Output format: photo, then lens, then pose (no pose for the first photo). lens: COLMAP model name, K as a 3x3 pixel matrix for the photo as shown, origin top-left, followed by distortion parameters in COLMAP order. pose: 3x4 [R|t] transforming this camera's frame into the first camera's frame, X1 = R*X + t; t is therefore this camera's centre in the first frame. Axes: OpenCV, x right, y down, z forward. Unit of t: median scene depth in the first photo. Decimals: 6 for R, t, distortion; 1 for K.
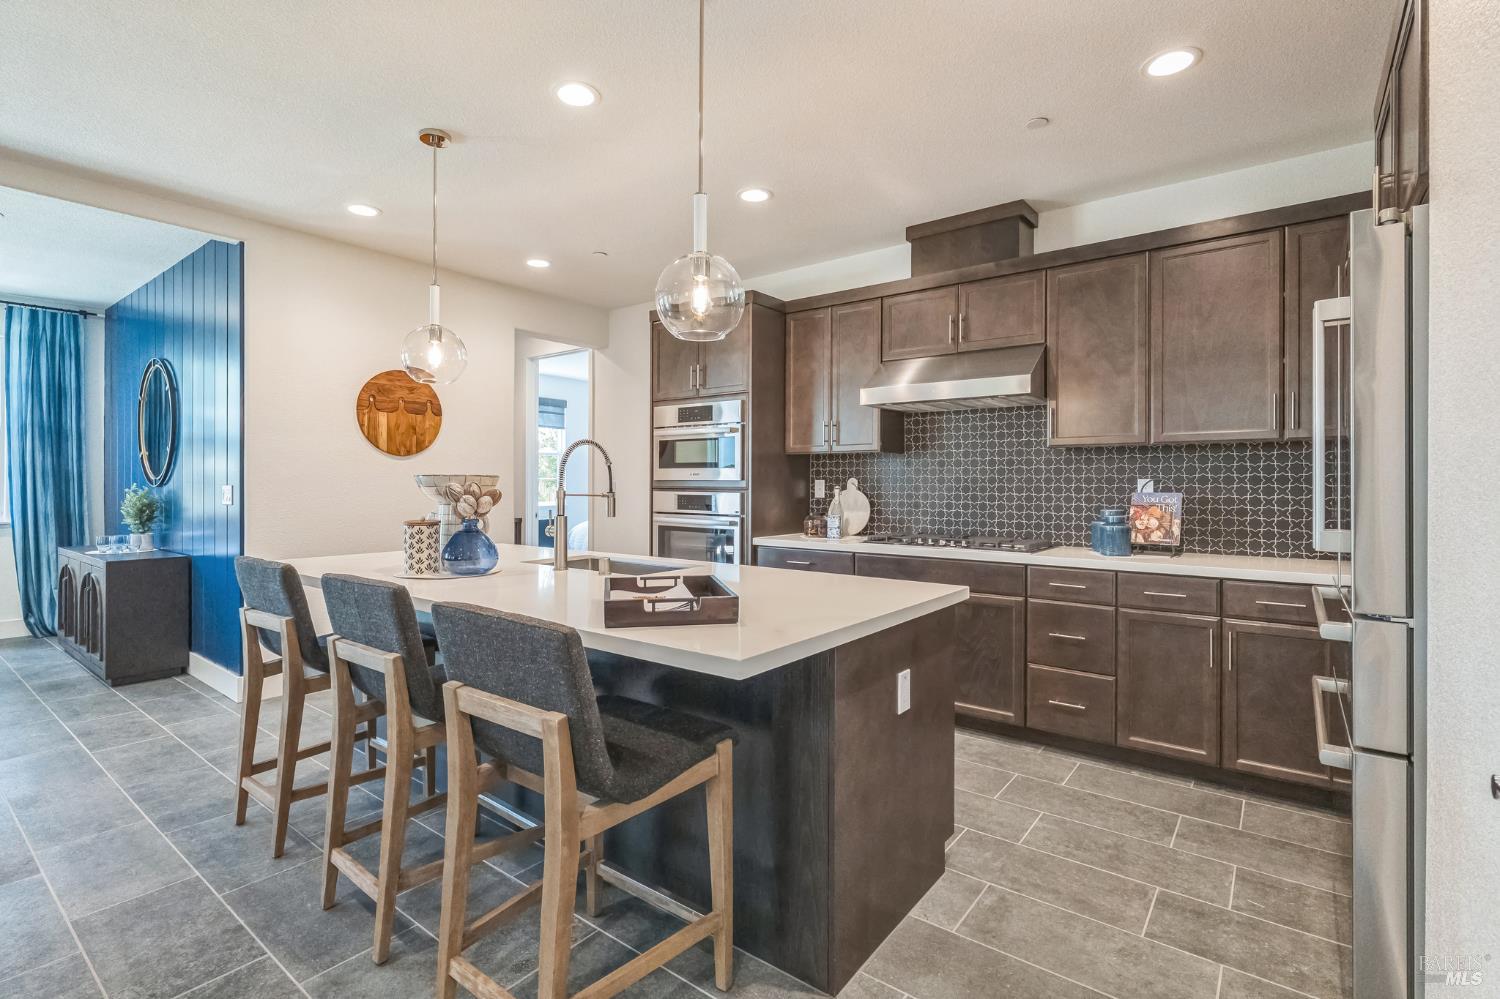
lens RADIAL K [[699.4, 0, 743.5], [0, 699.4, 481.6], [0, 0, 1]] dist [-0.000605, -0.000279]
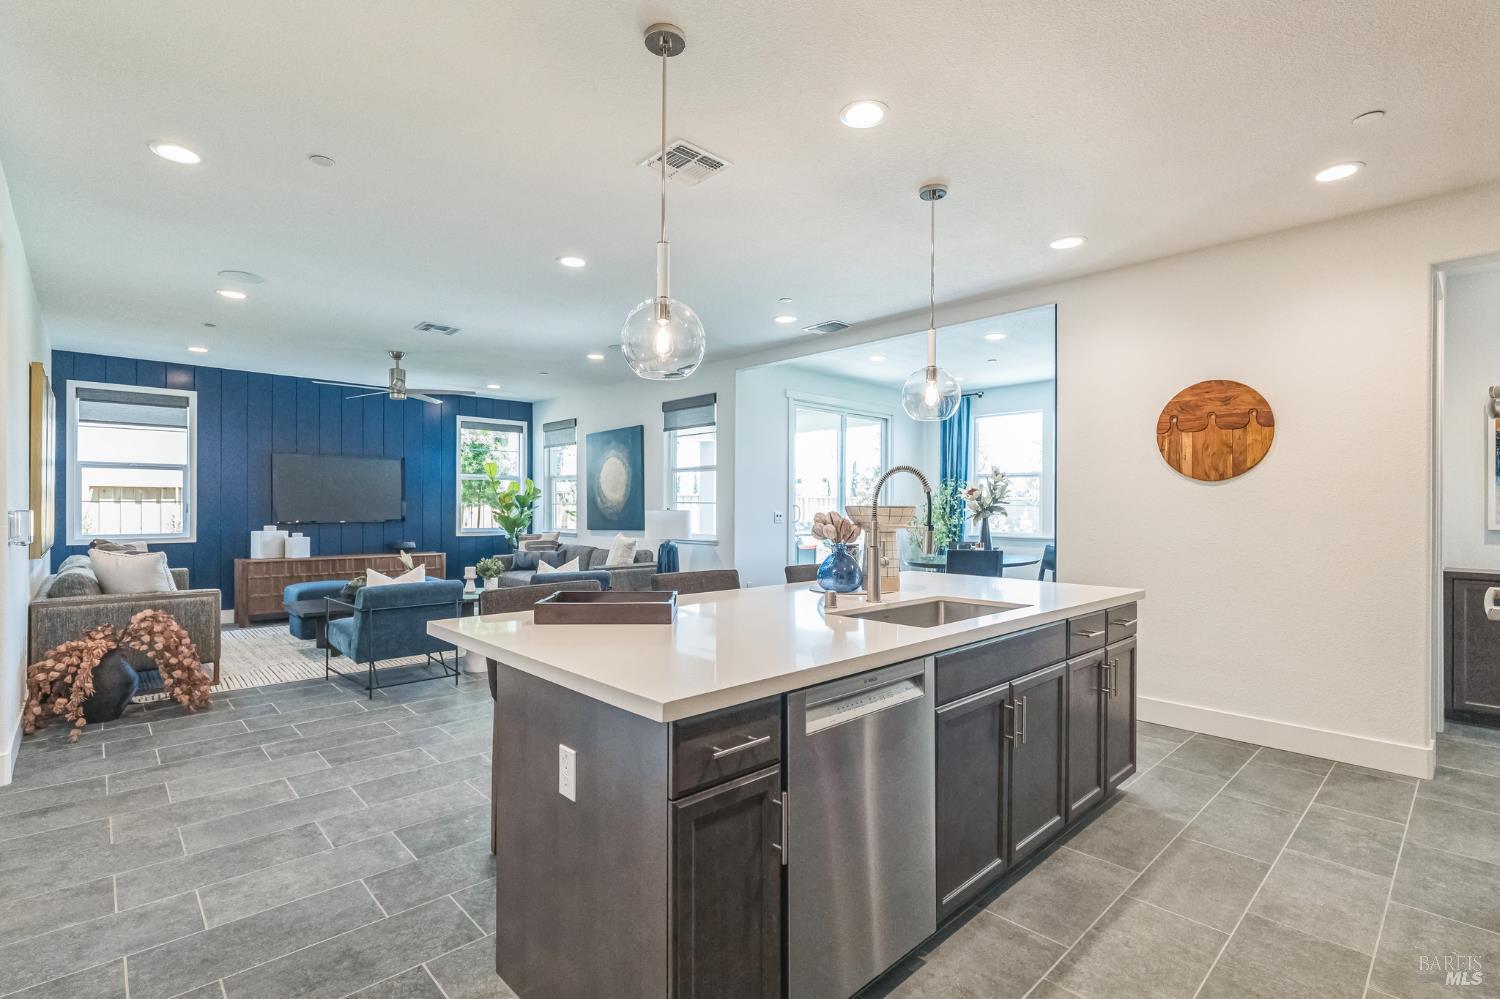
lens RADIAL K [[692.7, 0, 741.0], [0, 692.7, 506.8], [0, 0, 1]] dist [0.001086, -0.000147]
pose [[-0.160006, -0.001323, -0.987115, 0.505313], [-0.000967, 0.999999, -0.001183, -0.005198], [0.987116, 0.000765, -0.160007, 0.675139]]
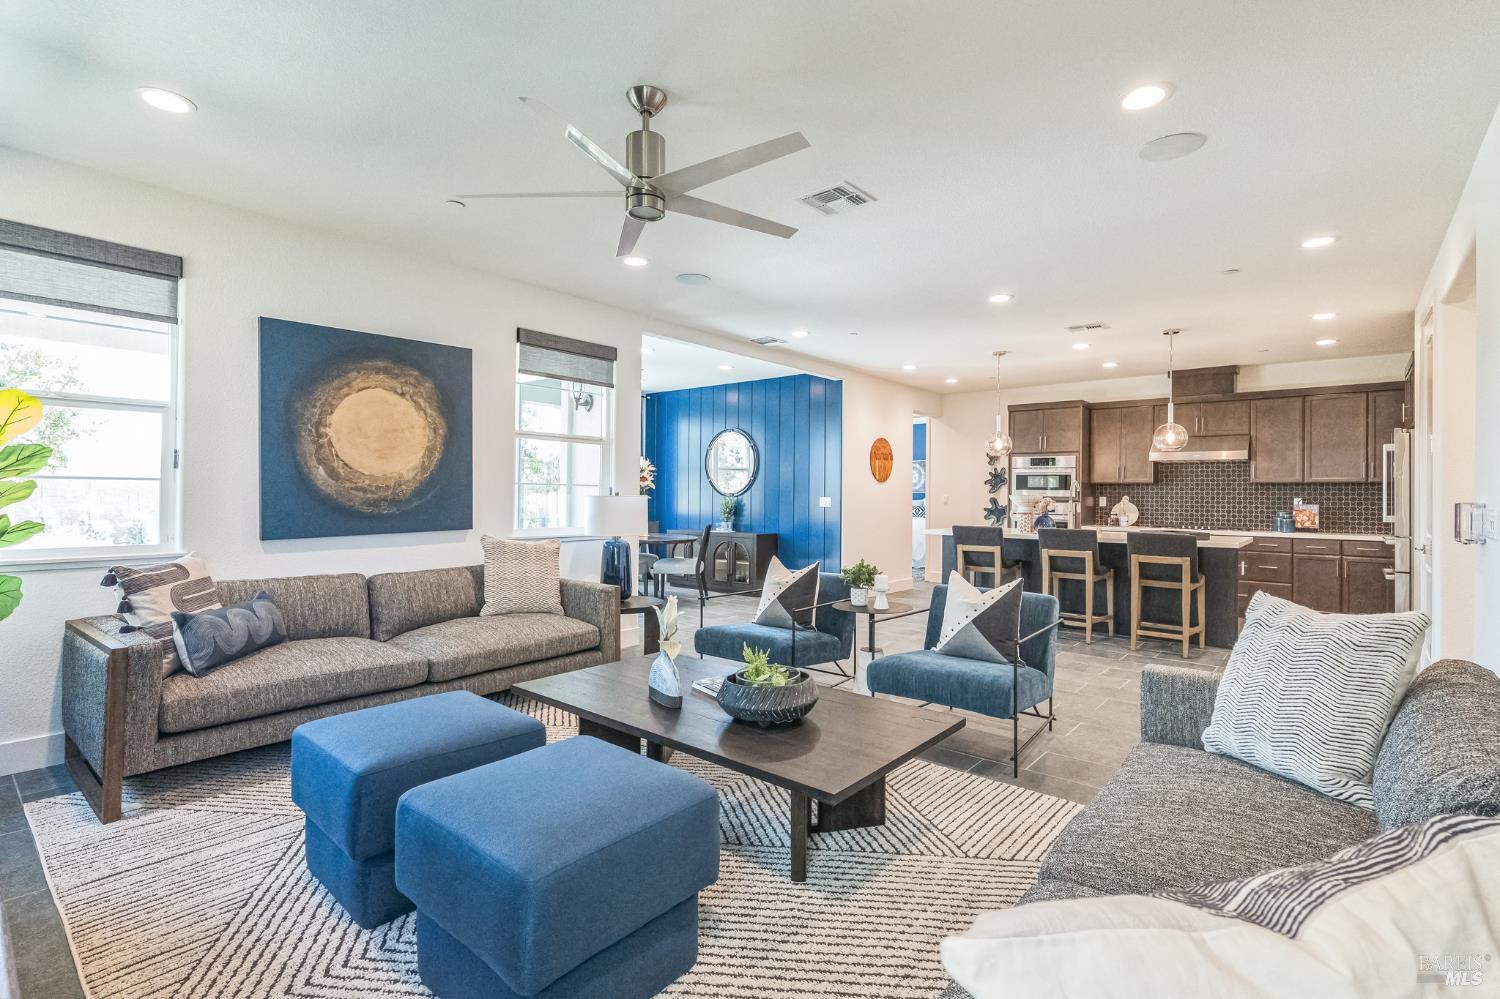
lens RADIAL K [[705.5, 0, 733.0], [0, 705.5, 485.6], [0, 0, 1]] dist [0.000104, -0.000184]
pose [[0.998625, 0.007633, -0.051859, -0.936955], [-0.008210, 0.999907, -0.010920, -0.004079], [0.051771, 0.011331, 0.998595, -1.121147]]
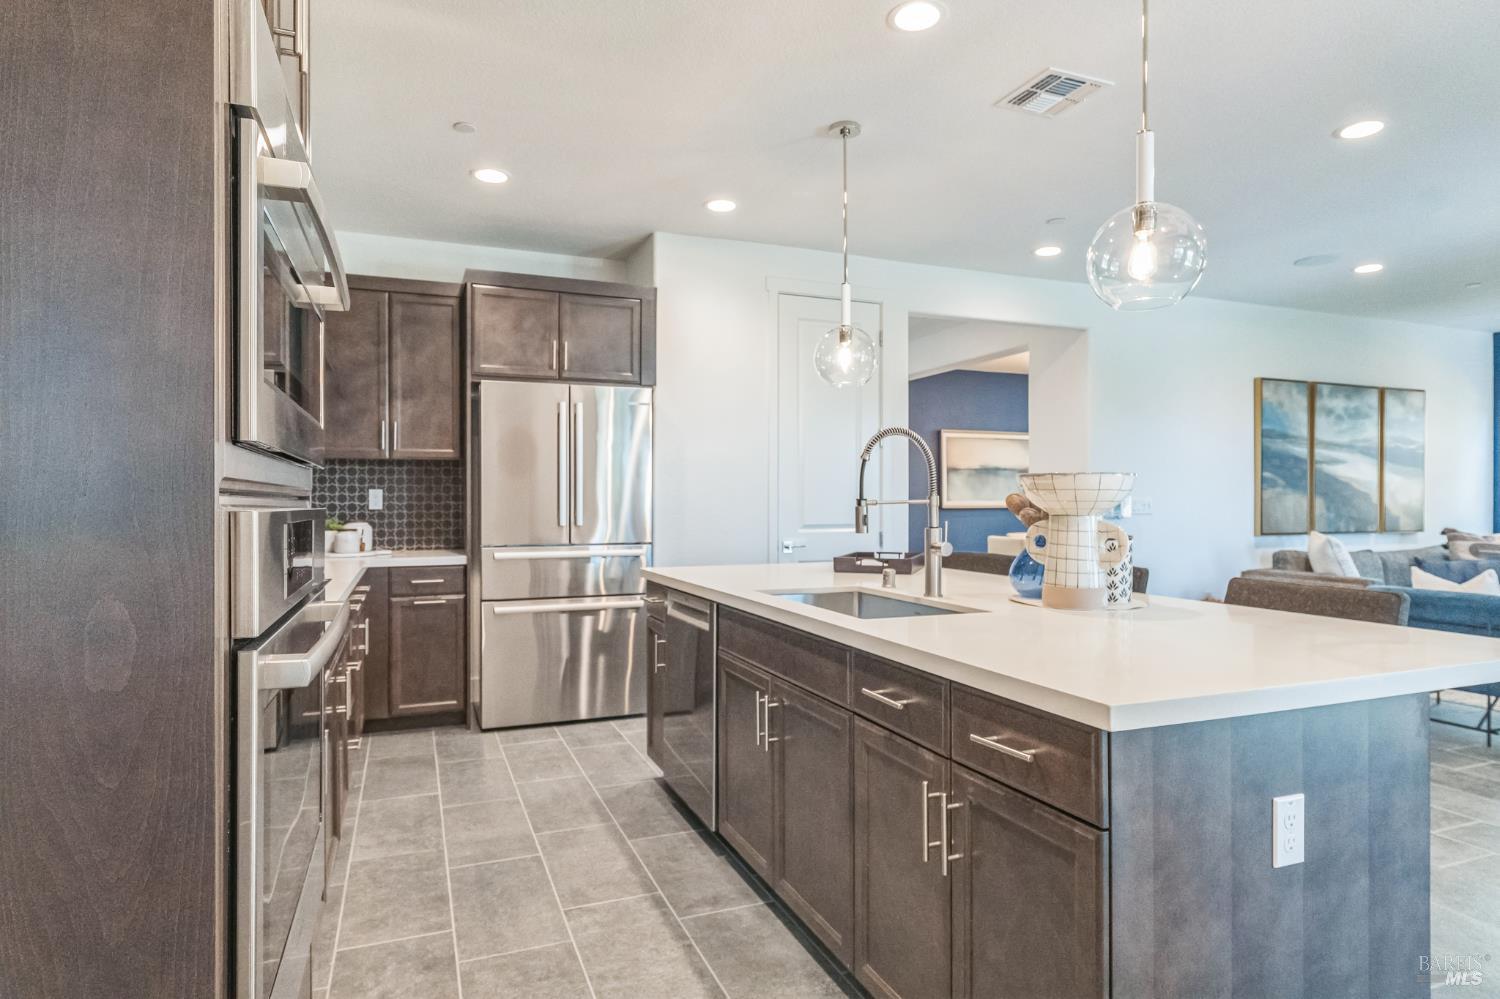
lens RADIAL K [[844.9, 0, 750.0], [0, 844.9, 499.5], [0, 0, 1]] dist [0.001905, 0.000118]
pose [[-0.864895, -0.000212, 0.501952, -0.393535], [-0.001920, 0.999994, -0.002886, 0.012975], [-0.501949, -0.003460, -0.864890, 1.343090]]
